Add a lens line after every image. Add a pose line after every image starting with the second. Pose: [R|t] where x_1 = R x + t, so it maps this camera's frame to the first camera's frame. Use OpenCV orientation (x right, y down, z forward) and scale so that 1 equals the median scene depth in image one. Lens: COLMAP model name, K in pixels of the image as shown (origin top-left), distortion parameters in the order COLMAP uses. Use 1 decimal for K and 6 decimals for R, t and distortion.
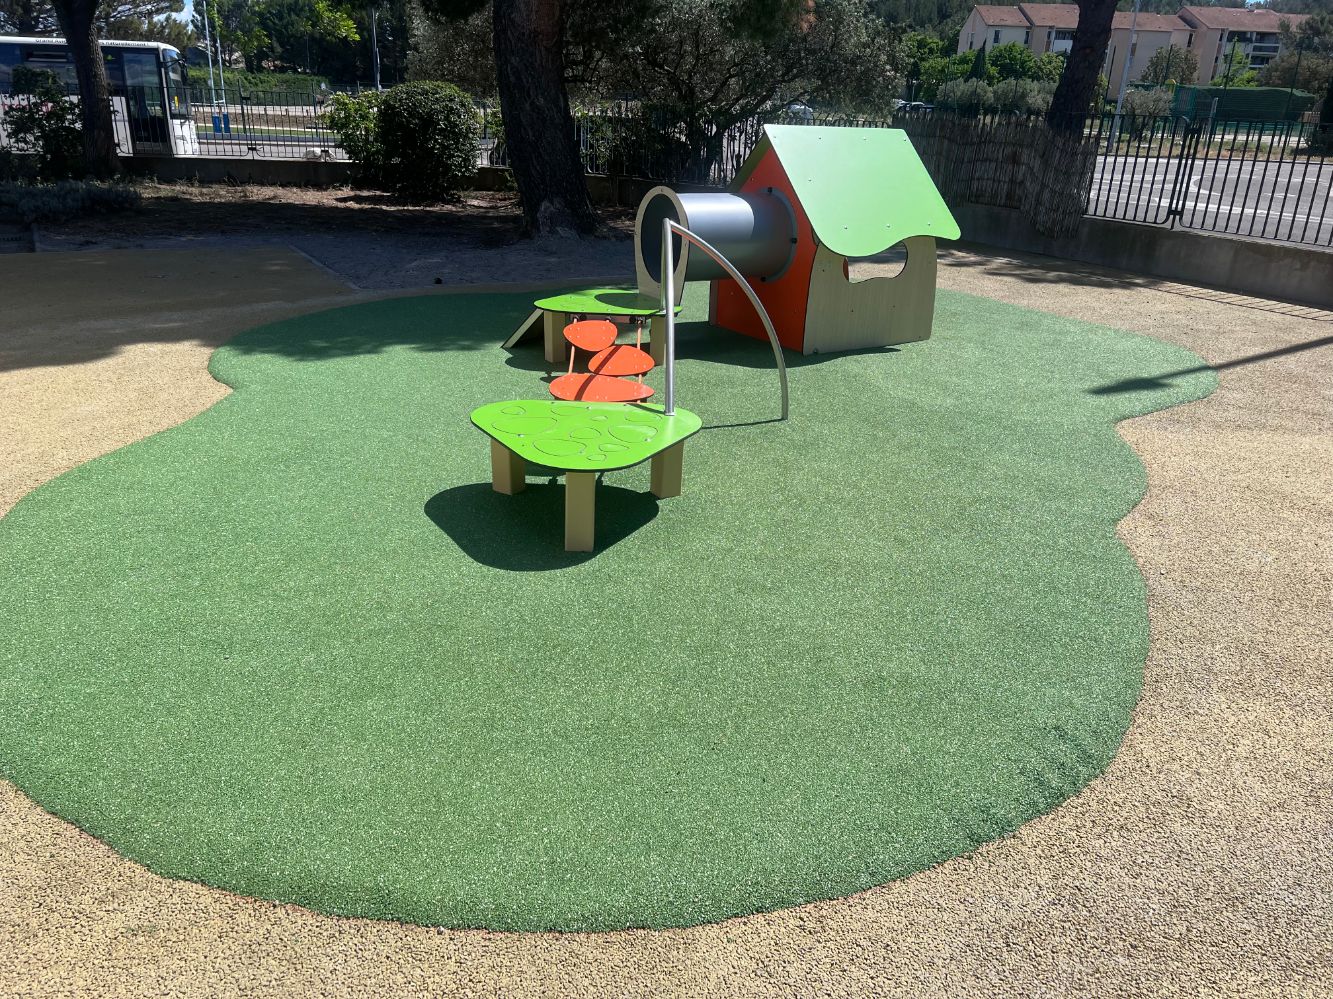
lens RADIAL K [[991.8, 0, 666.5], [0, 991.8, 499.5], [0, 0, 1]] dist [0.005727, 0.004320]
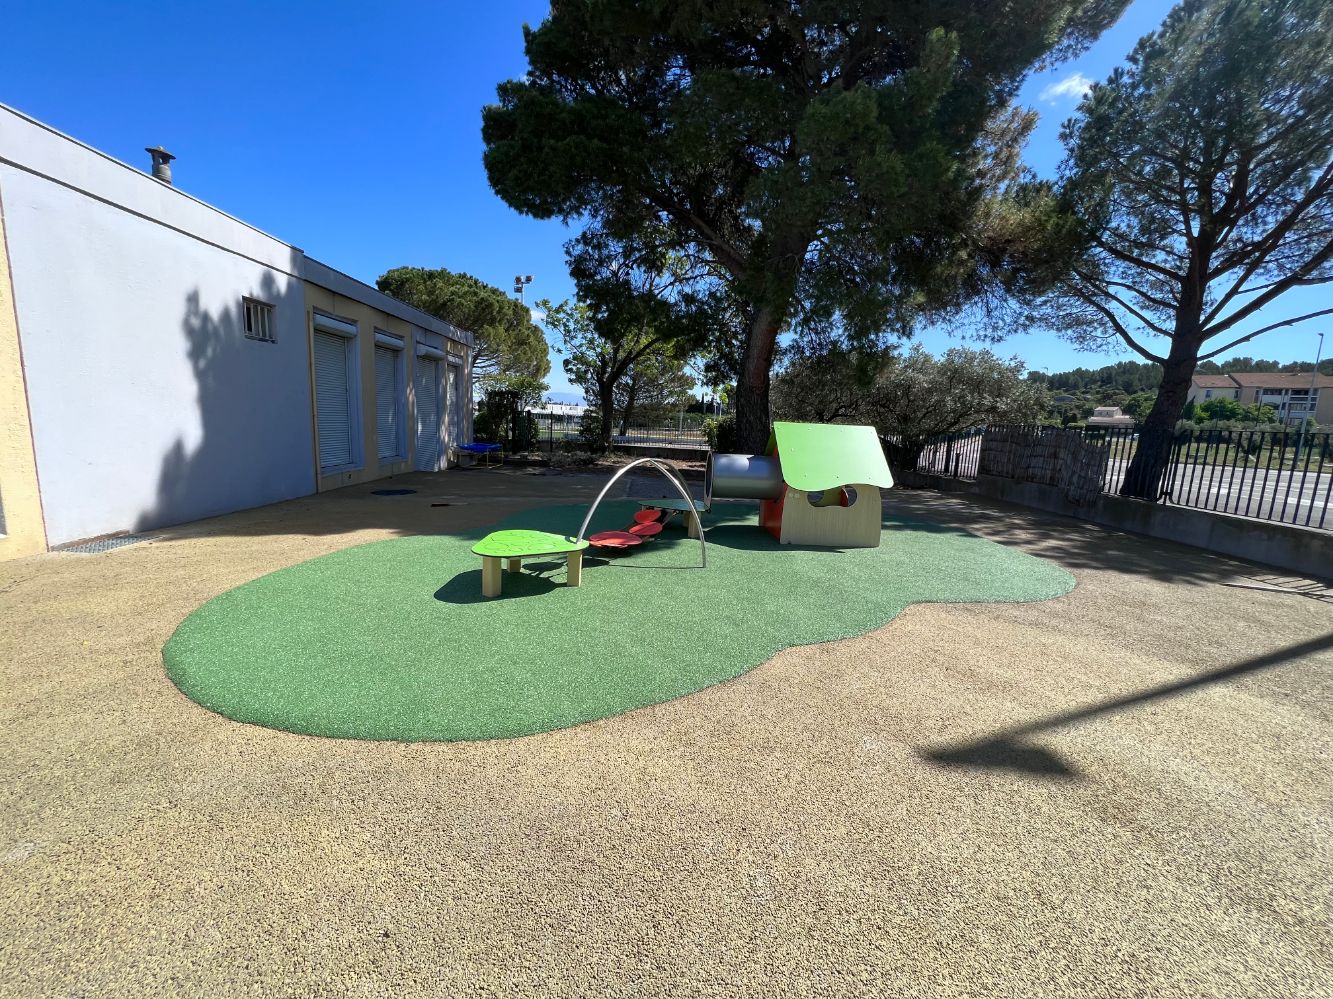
lens RADIAL K [[545.9, 0, 666.5], [0, 545.9, 499.5], [0, 0, 1]] dist [0.000325, -0.000059]
pose [[0.892155, 0.073718, -0.445674, 0.239465], [-0.181456, 0.961982, -0.204119, 0.004303], [0.413683, 0.262976, 0.871613, 0.042965]]
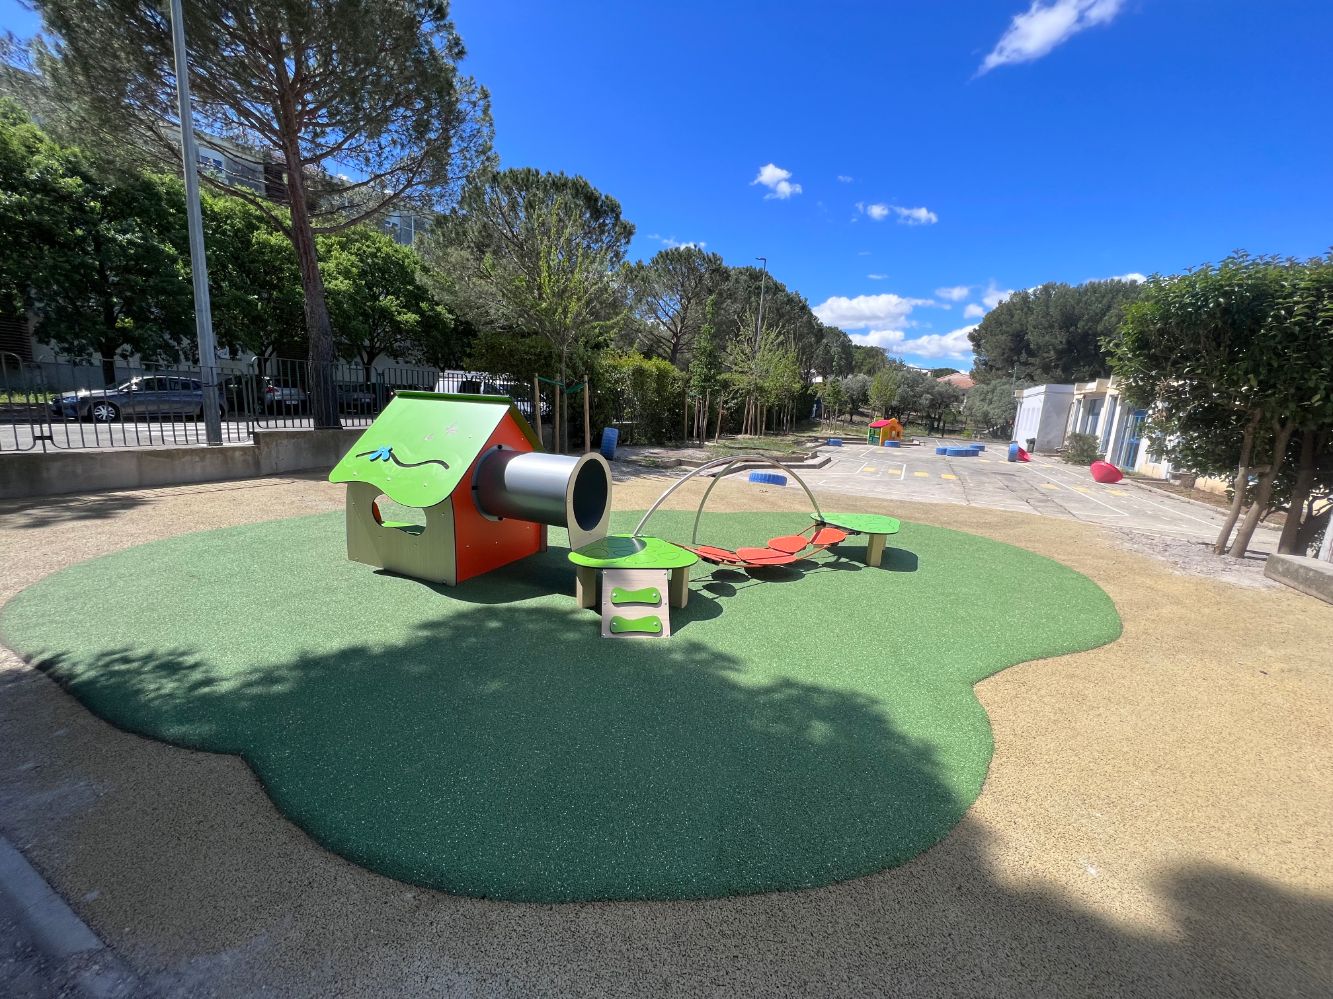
lens RADIAL K [[545.9, 0, 666.5], [0, 545.9, 499.5], [0, 0, 1]] dist [0.000325, -0.000059]
pose [[-0.576855, -0.218011, 0.787216, -0.387417], [0.224973, 0.884051, 0.409684, -0.344416], [-0.785255, 0.413431, -0.460923, 0.828535]]
